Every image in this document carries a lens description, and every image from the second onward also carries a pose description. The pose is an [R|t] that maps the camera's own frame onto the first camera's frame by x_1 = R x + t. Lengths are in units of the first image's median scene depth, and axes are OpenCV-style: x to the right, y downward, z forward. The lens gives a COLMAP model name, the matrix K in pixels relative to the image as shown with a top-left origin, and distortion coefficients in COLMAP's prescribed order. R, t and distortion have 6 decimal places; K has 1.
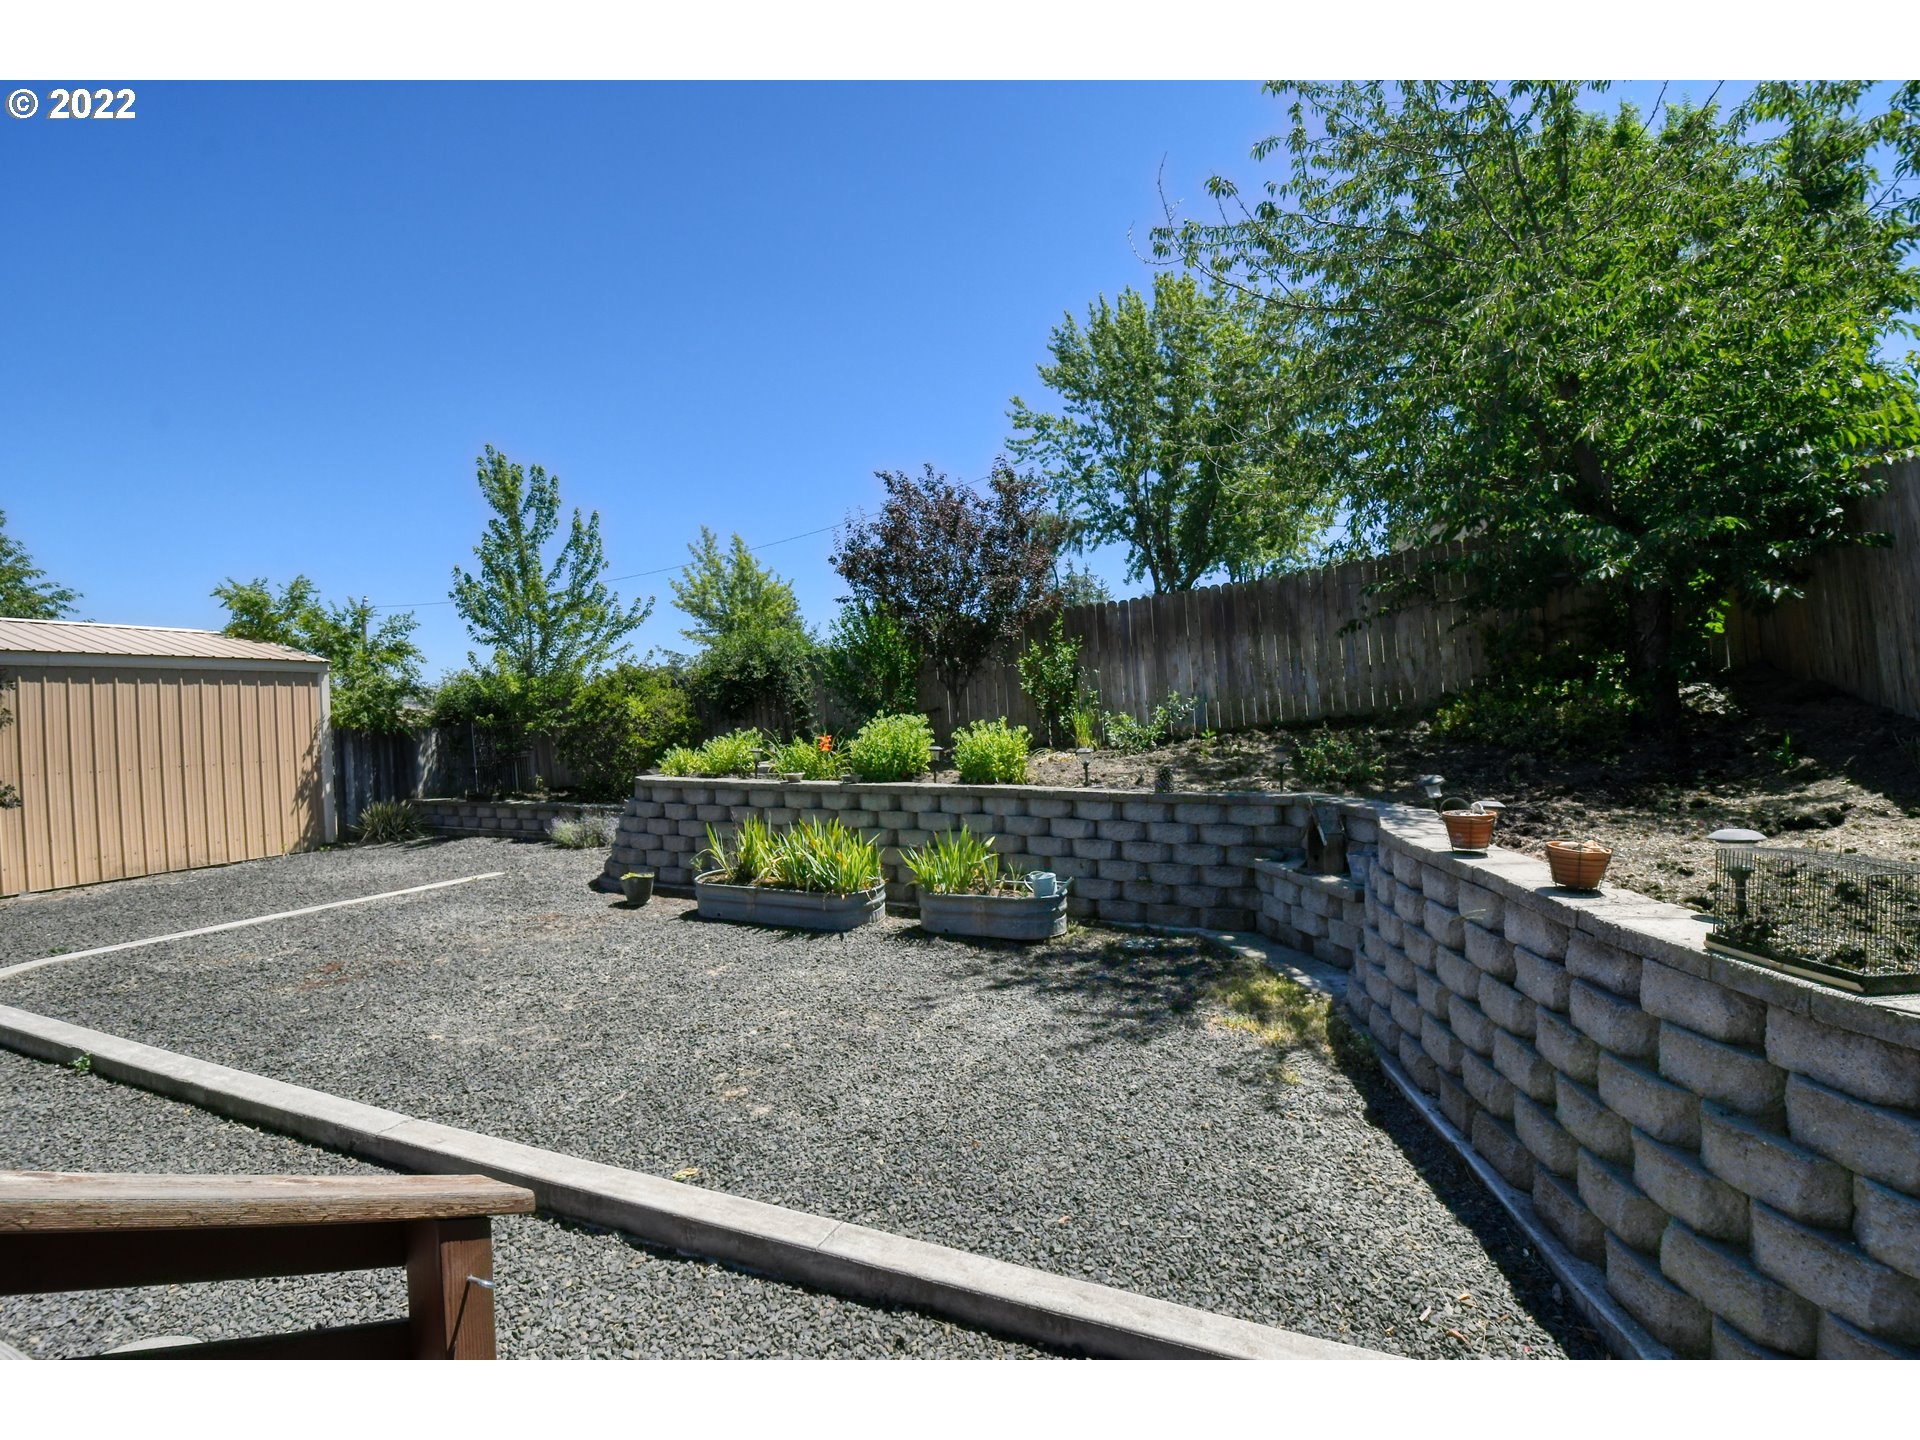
lens RADIAL K [[907.6, 0, 968.0], [0, 907.6, 738.2], [0, 0, 1]] dist [0.015225, -0.024966]
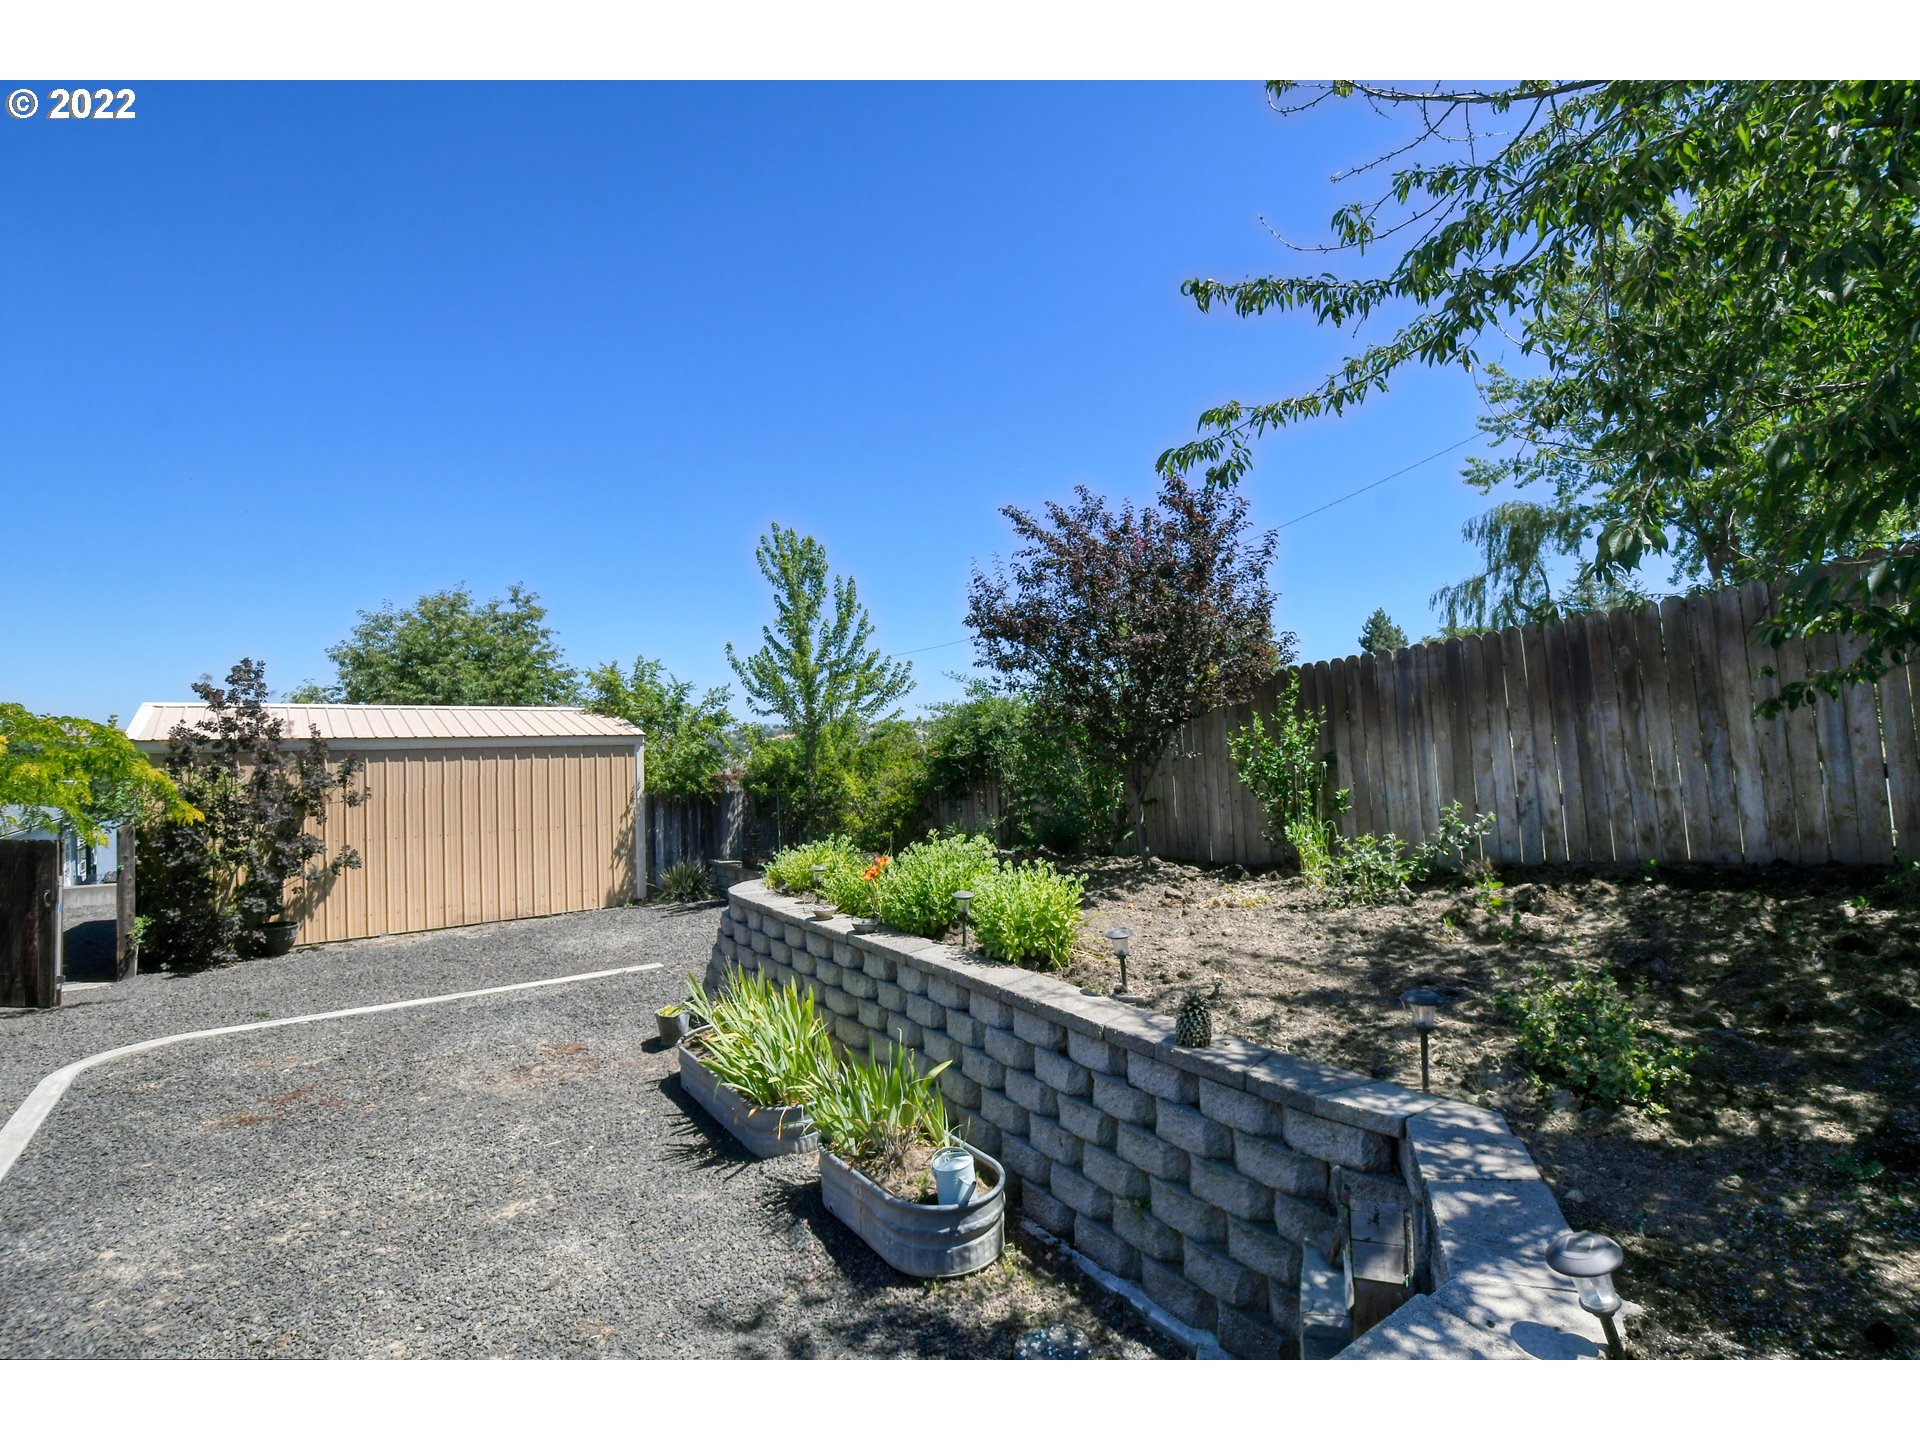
lens RADIAL K [[907.6, 0, 968.0], [0, 907.6, 738.2], [0, 0, 1]] dist [0.015225, -0.024966]
pose [[0.856430, 0.000395, -0.516263, 0.201346], [-0.014986, 0.999597, -0.024096, -0.056819], [0.516046, 0.028373, 0.856091, 0.243687]]
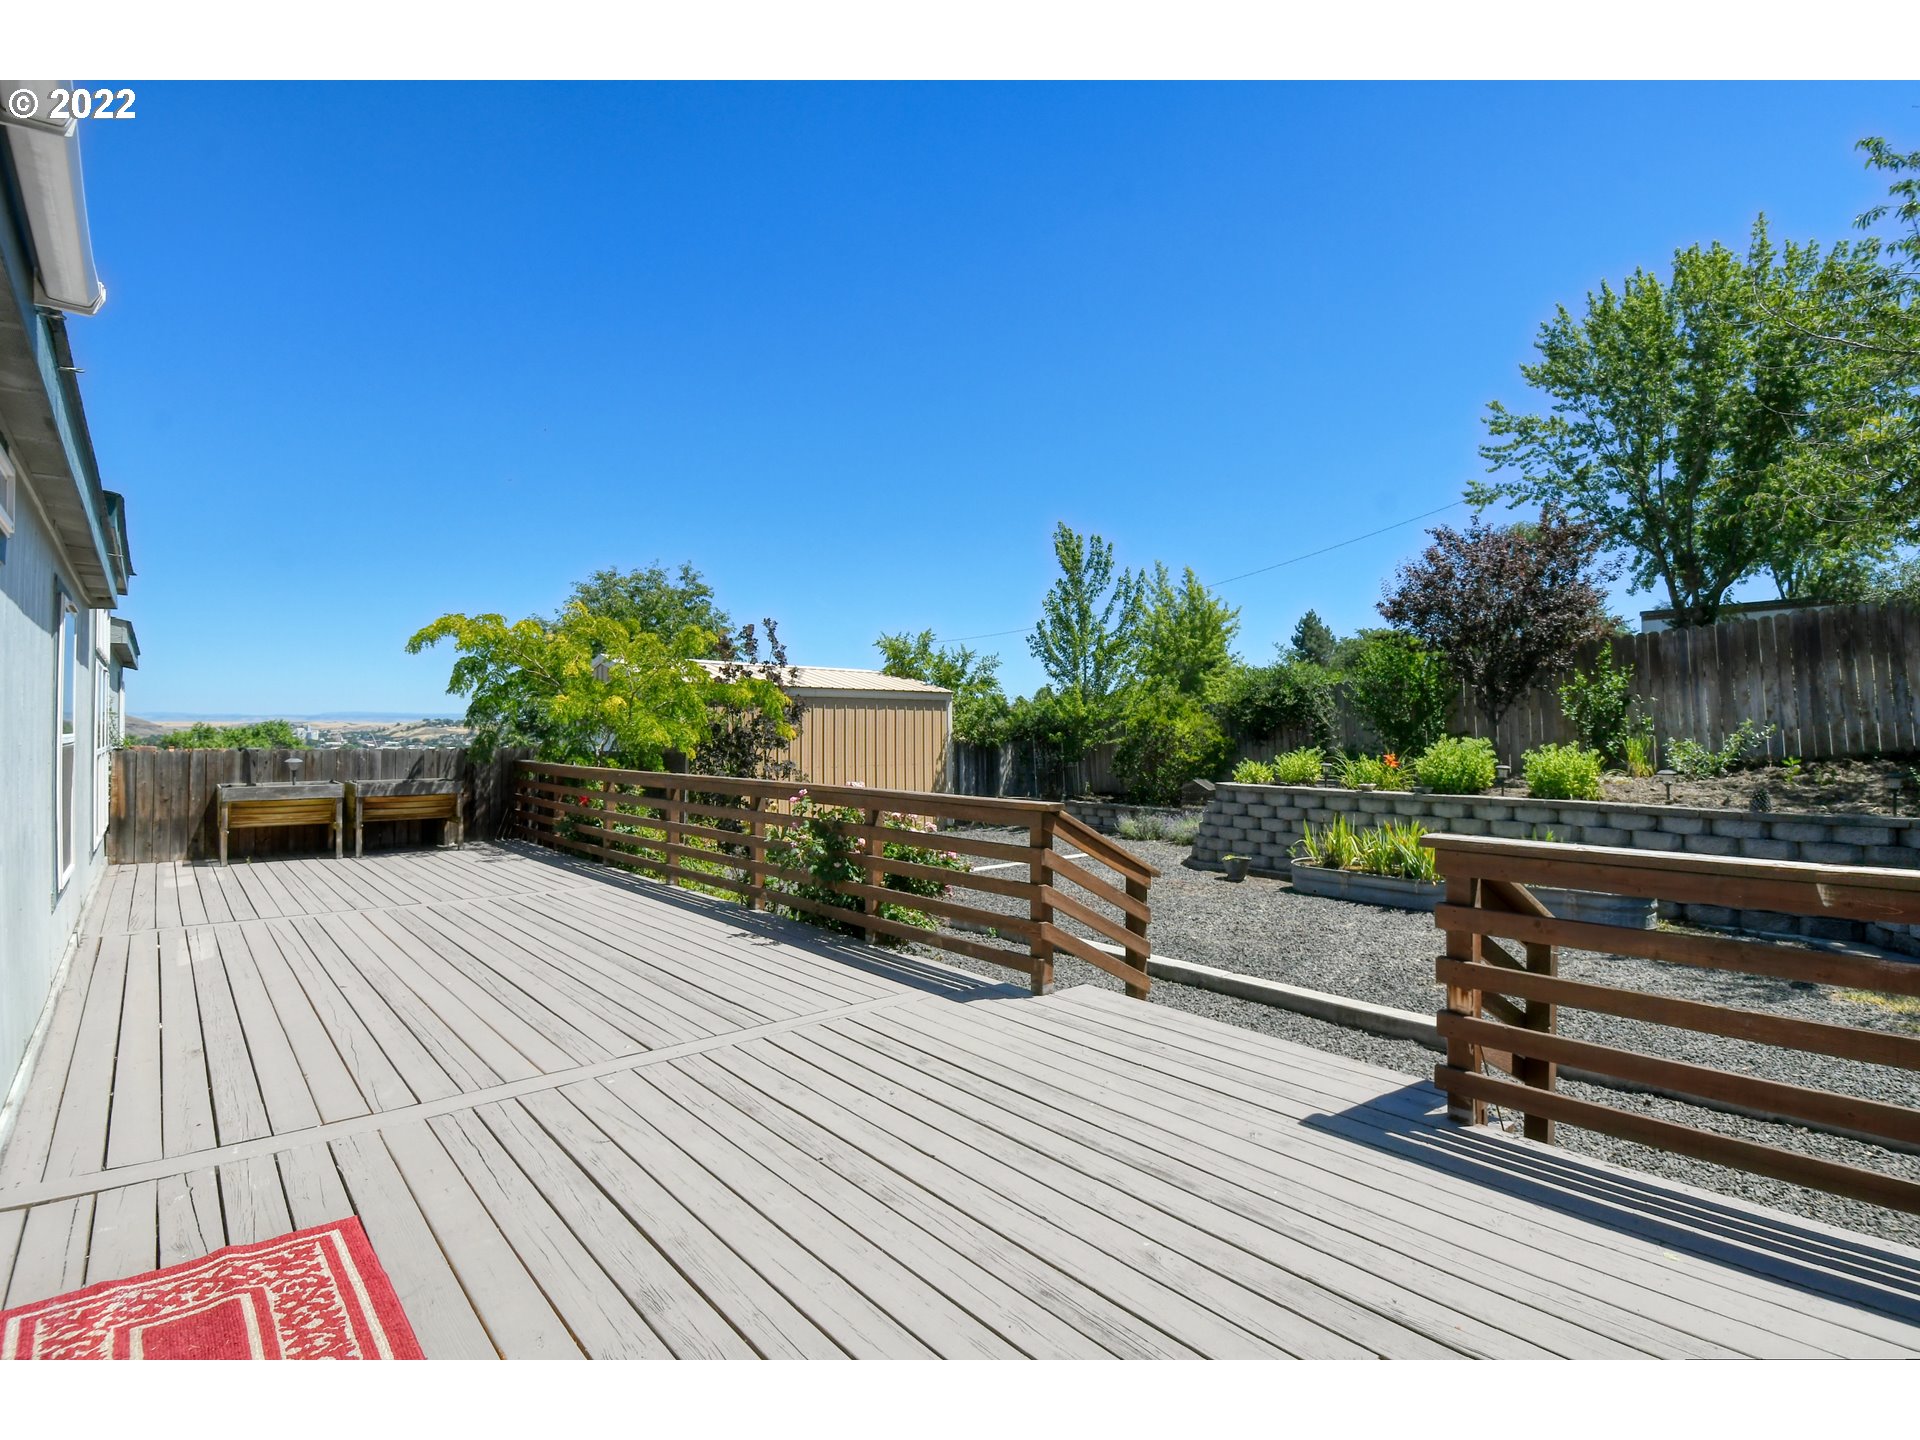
lens RADIAL K [[907.6, 0, 968.0], [0, 907.6, 738.2], [0, 0, 1]] dist [0.015225, -0.024966]
pose [[0.905609, 0.016747, -0.423783, -0.099723], [-0.026644, 0.999493, -0.017438, 0.007783], [0.423276, 0.027083, 0.905596, -0.211017]]
